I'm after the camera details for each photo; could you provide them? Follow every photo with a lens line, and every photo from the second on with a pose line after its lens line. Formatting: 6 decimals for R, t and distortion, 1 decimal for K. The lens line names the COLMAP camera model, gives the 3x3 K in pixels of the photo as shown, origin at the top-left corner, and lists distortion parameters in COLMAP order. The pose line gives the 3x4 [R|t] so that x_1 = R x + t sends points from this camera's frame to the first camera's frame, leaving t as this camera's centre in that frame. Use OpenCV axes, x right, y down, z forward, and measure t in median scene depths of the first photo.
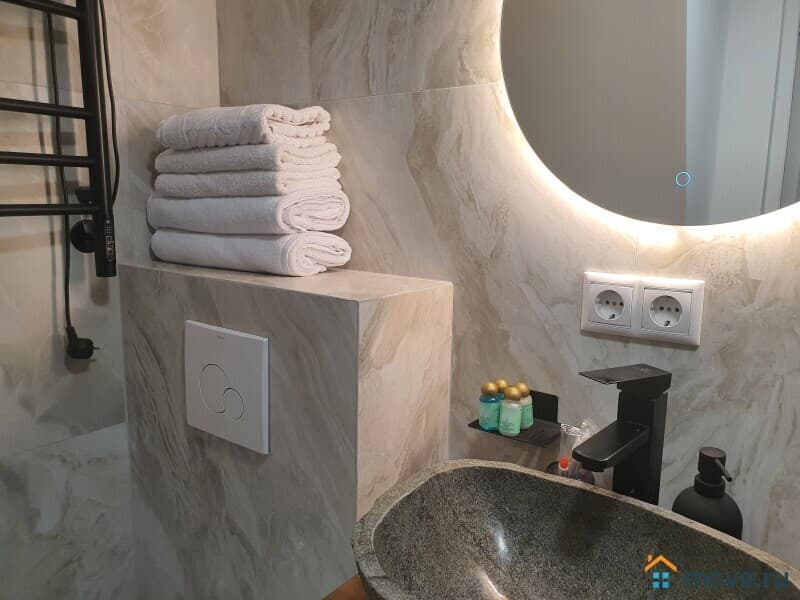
lens RADIAL K [[634.2, 0, 412.3], [0, 634.2, 303.4], [0, 0, 1]] dist [0.030857, -0.001190]
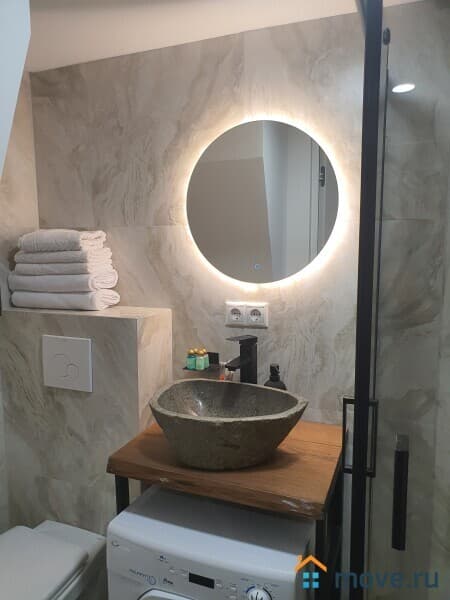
lens RADIAL K [[475.6, 0, 225.0], [0, 475.6, 300.0], [0, 0, 1]] dist [0.030857, -0.001190]
pose [[0.966699, -0.051526, 0.250674, -0.173493], [0.064797, 0.996884, -0.044976, 0.023800], [-0.247576, 0.059721, 0.967026, -0.700015]]
